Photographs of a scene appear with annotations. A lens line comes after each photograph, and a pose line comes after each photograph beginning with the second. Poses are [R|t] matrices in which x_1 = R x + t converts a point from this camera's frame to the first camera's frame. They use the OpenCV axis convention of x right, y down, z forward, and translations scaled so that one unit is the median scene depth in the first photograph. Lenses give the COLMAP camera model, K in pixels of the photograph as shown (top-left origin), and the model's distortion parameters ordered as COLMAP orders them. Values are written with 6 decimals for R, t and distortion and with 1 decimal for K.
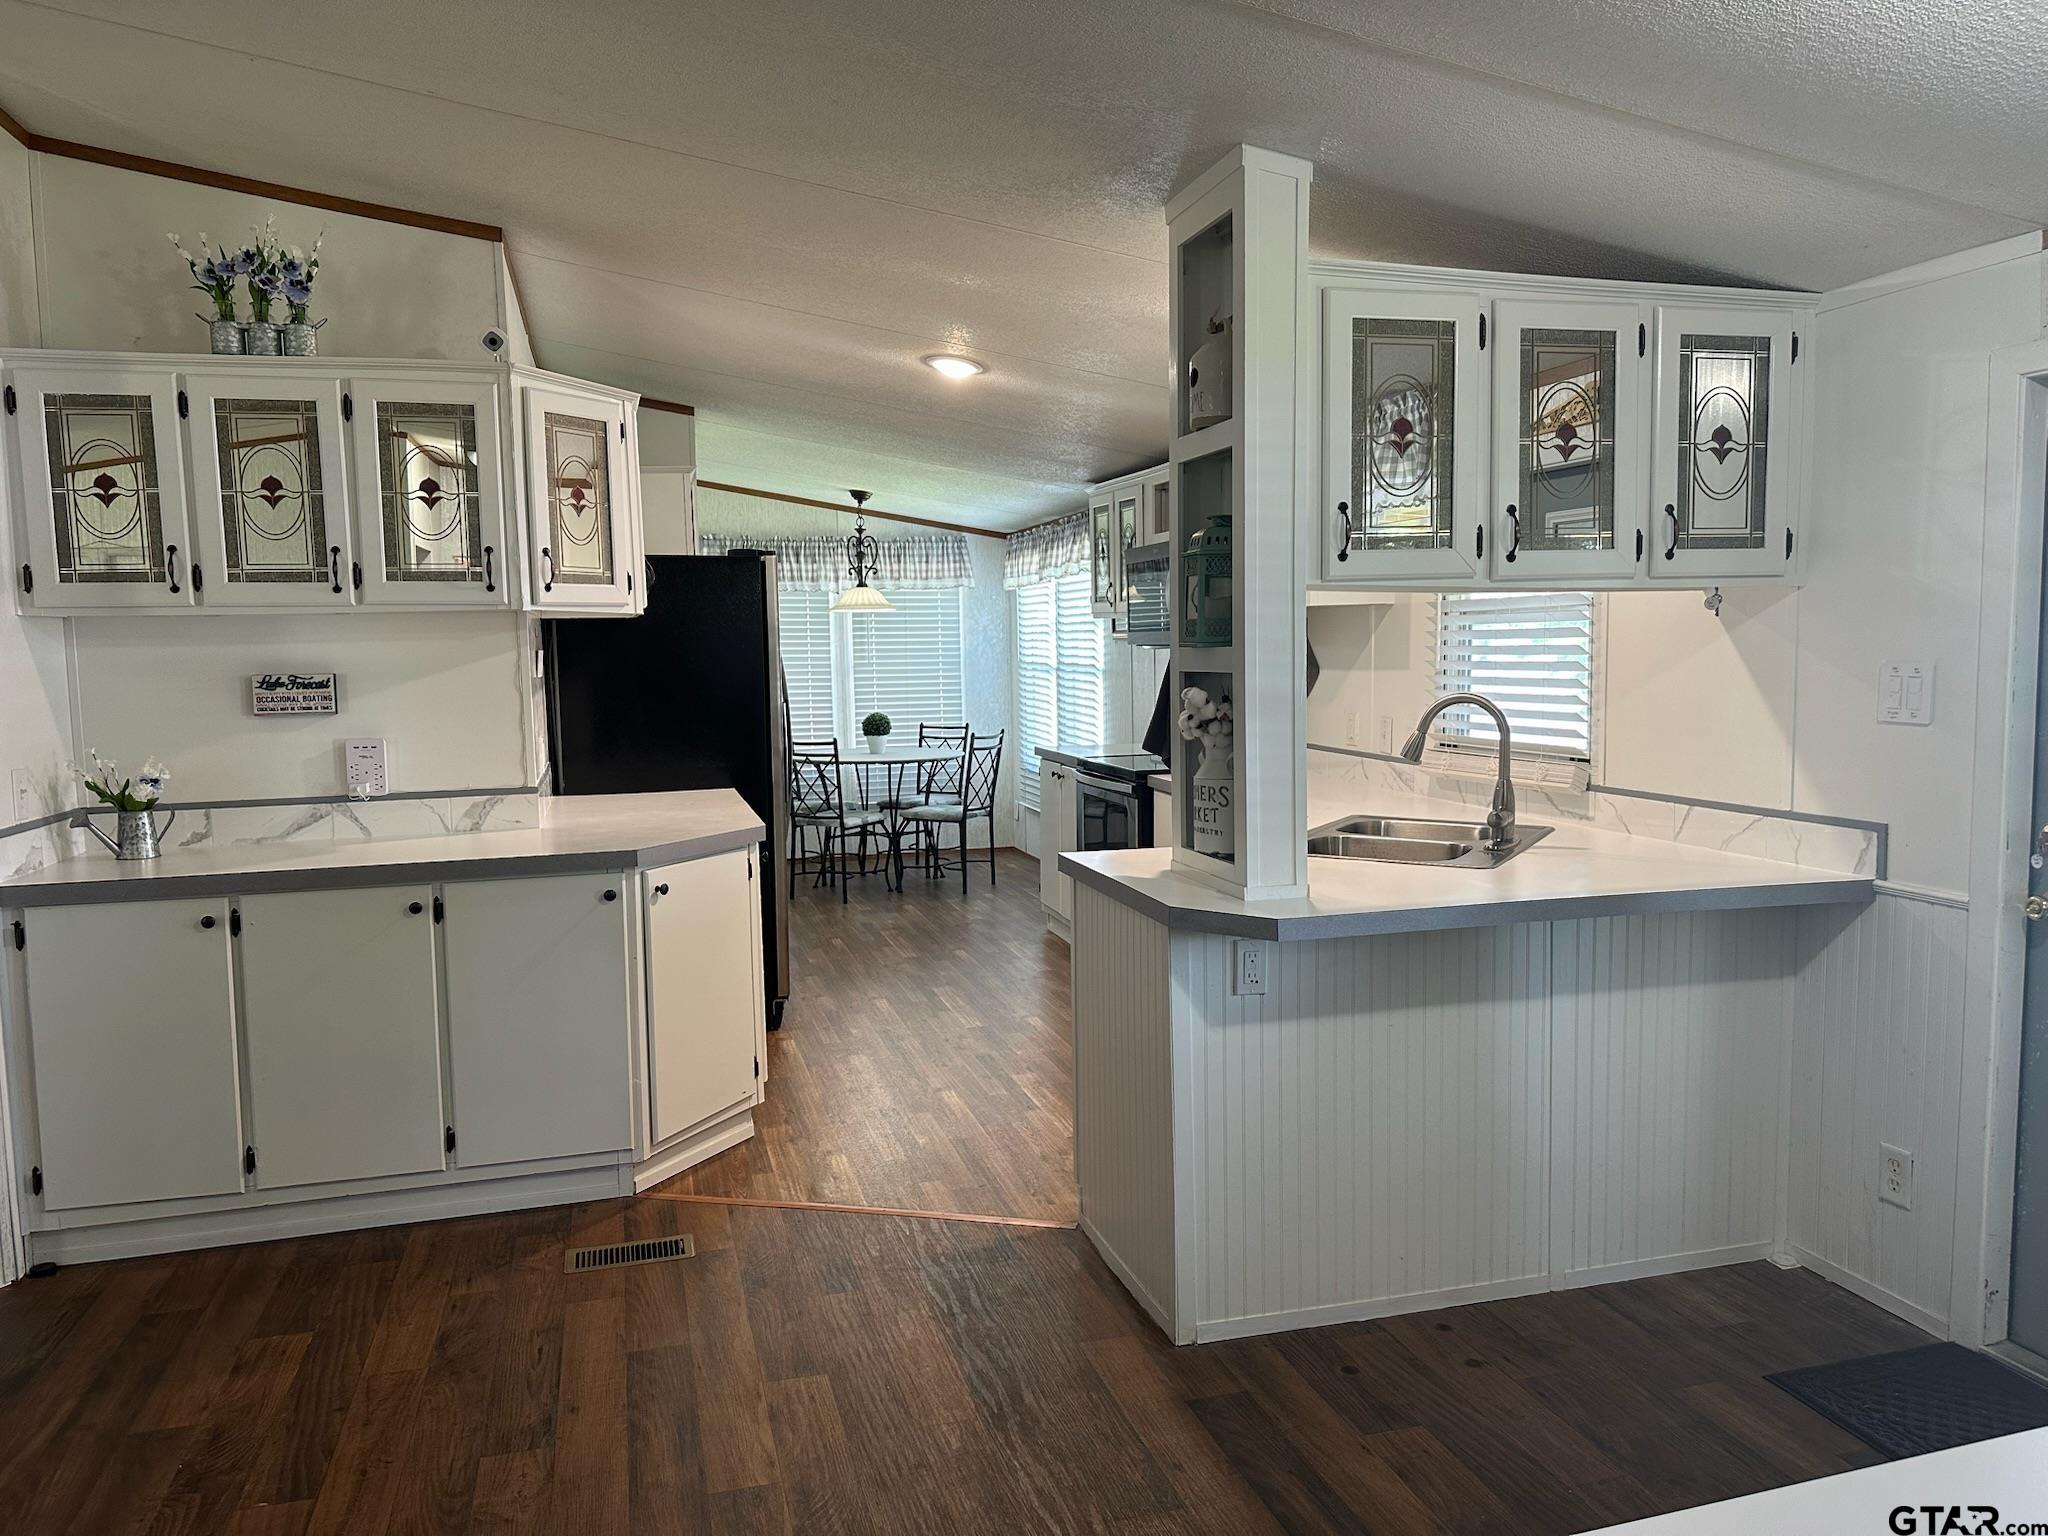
lens RADIAL K [[1424.6, 0, 1061.7], [0, 1424.6, 780.9], [0, 0, 1]] dist [0.018032, -0.015676]
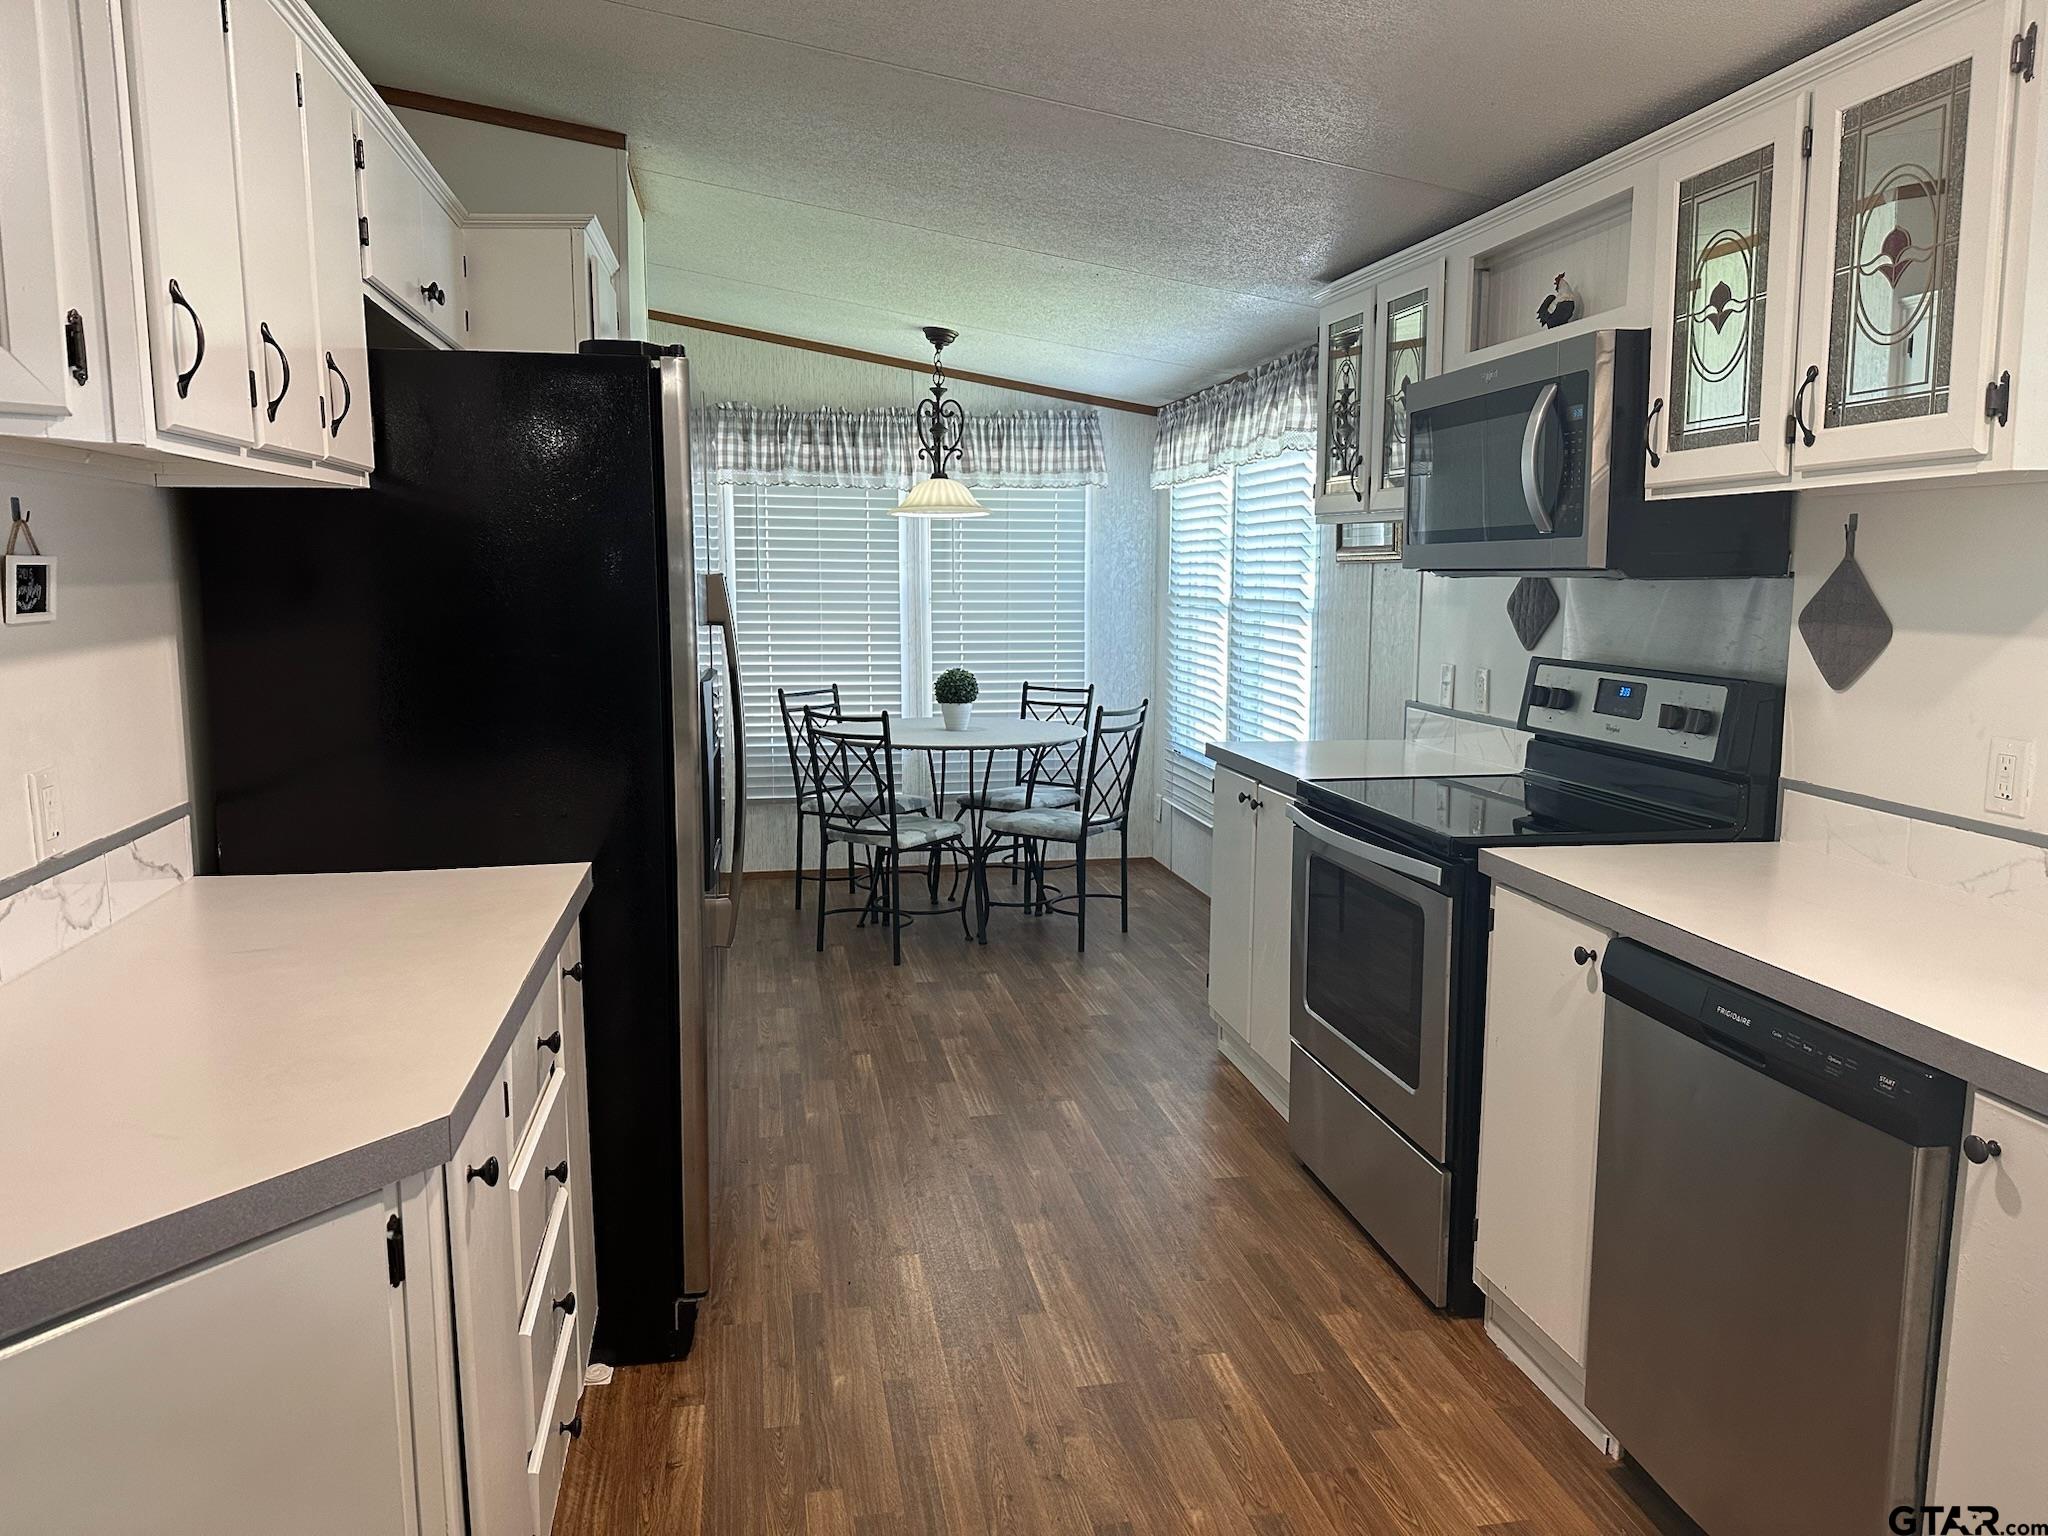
lens RADIAL K [[1424.6, 0, 1029.9], [0, 1424.6, 756.8], [0, 0, 1]] dist [0.018032, -0.015676]
pose [[0.993942, 0.030115, -0.105697, -0.024802], [-0.026706, 0.999081, 0.033517, -0.030574], [0.106610, -0.030491, 0.993833, 0.347764]]
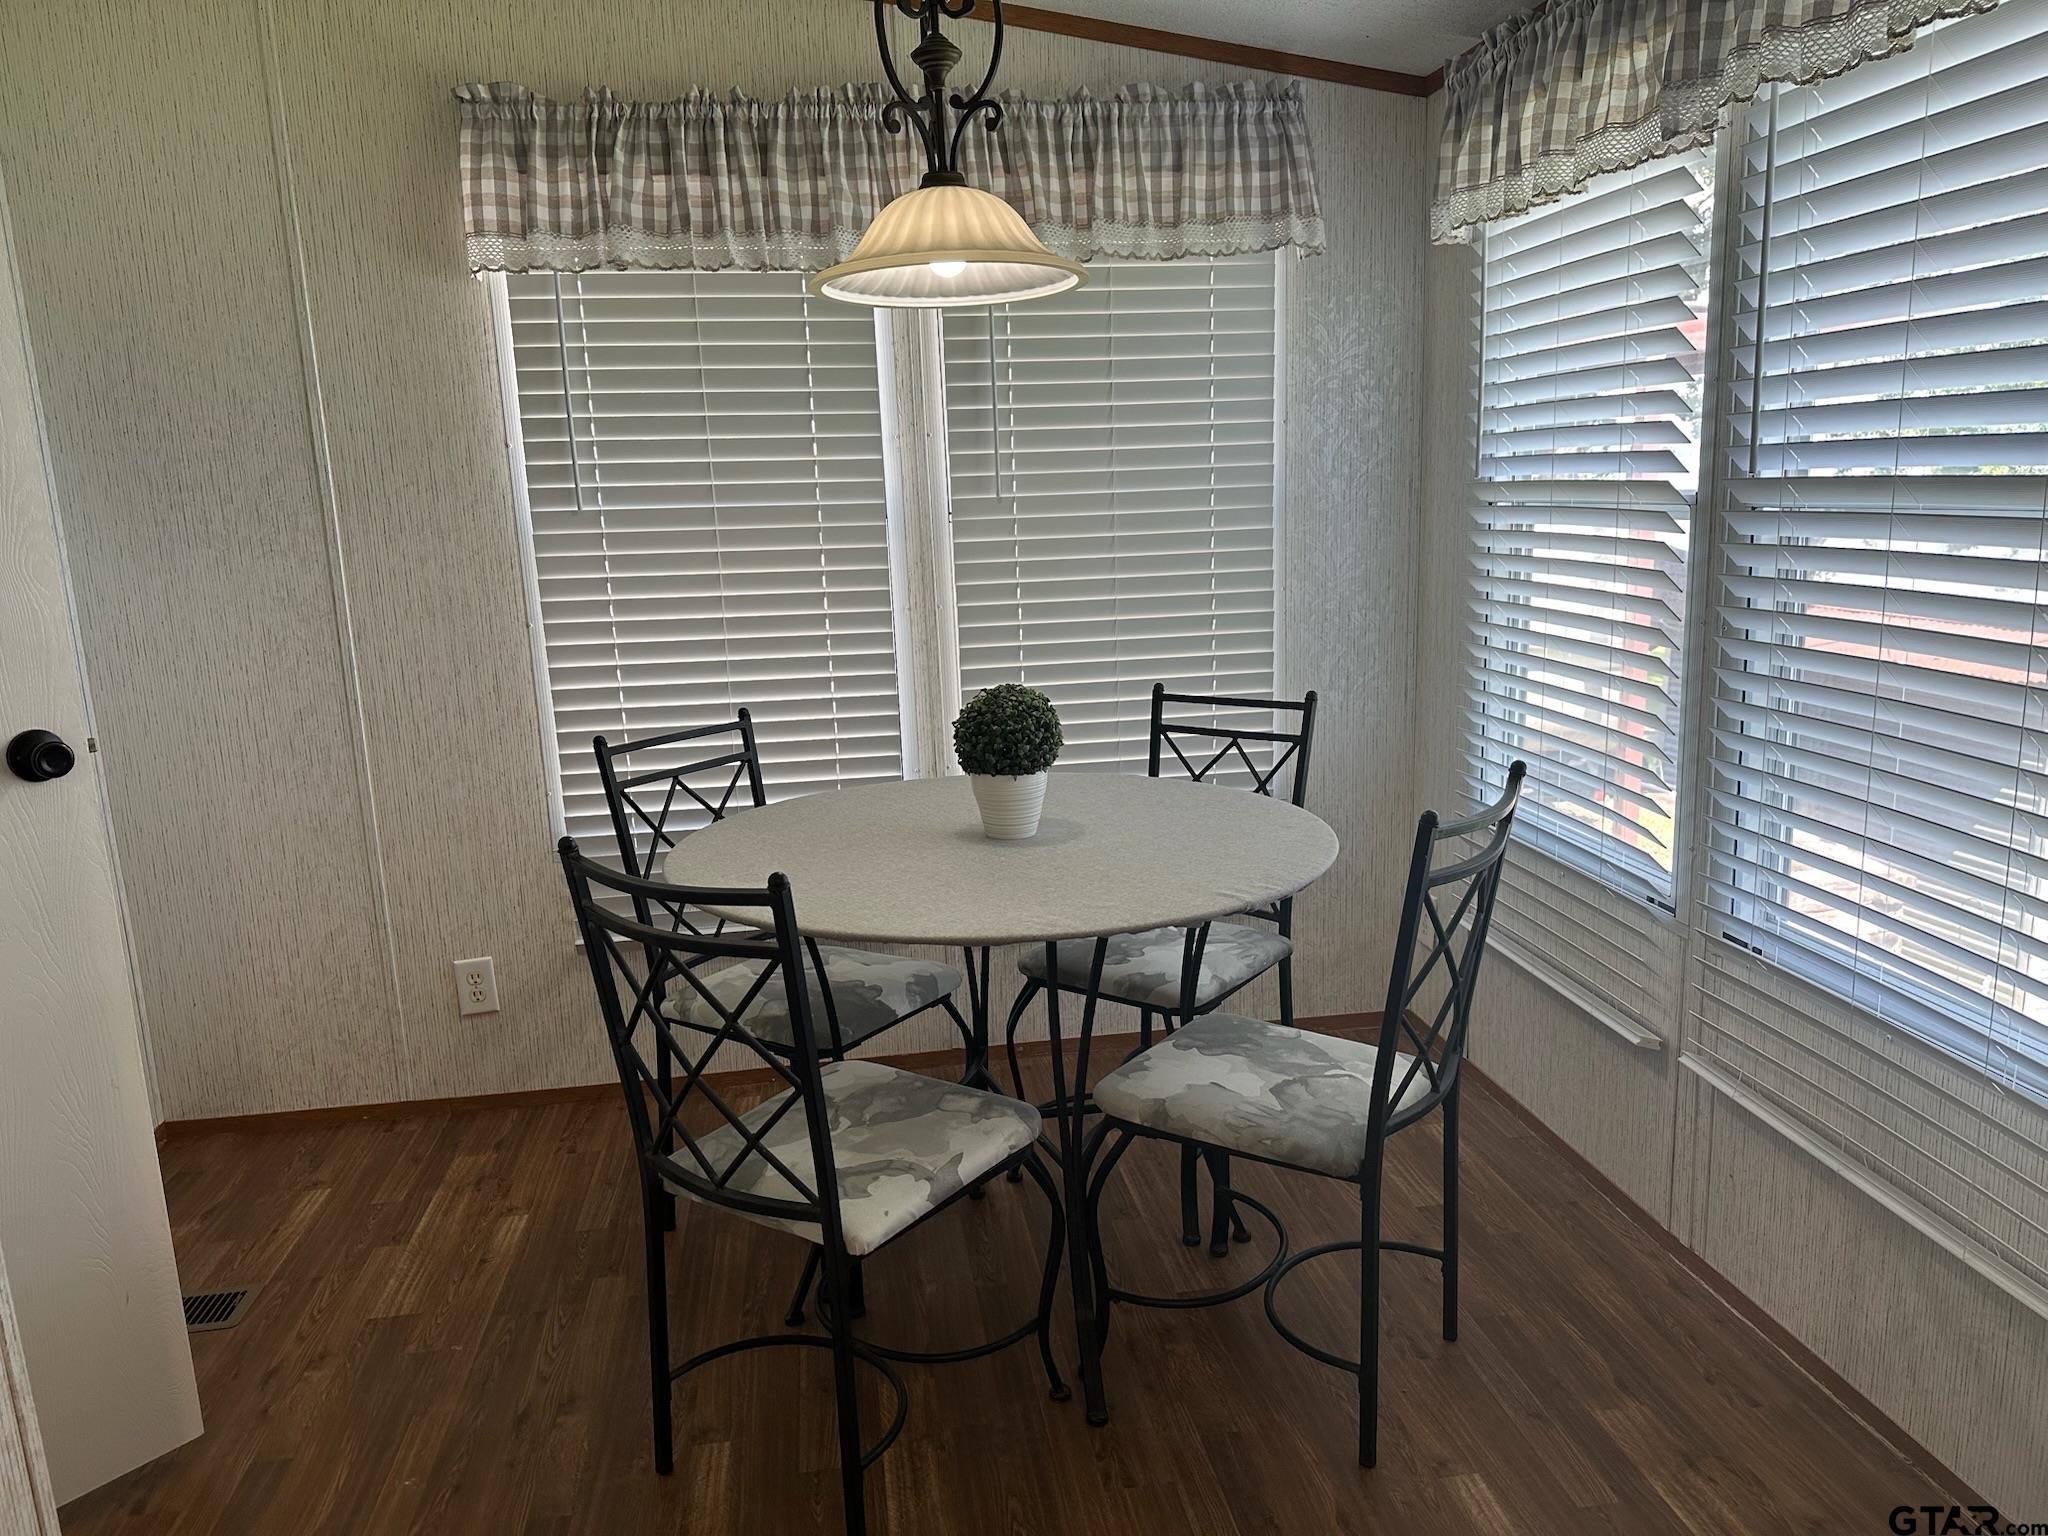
lens RADIAL K [[1424.6, 0, 1017.5], [0, 1424.6, 779.8], [0, 0, 1]] dist [0.018032, -0.015676]
pose [[0.986866, 0.010725, -0.161186, -0.087023], [0.007217, 0.993870, 0.110318, -0.061305], [0.161381, -0.110032, 0.980739, 0.756176]]
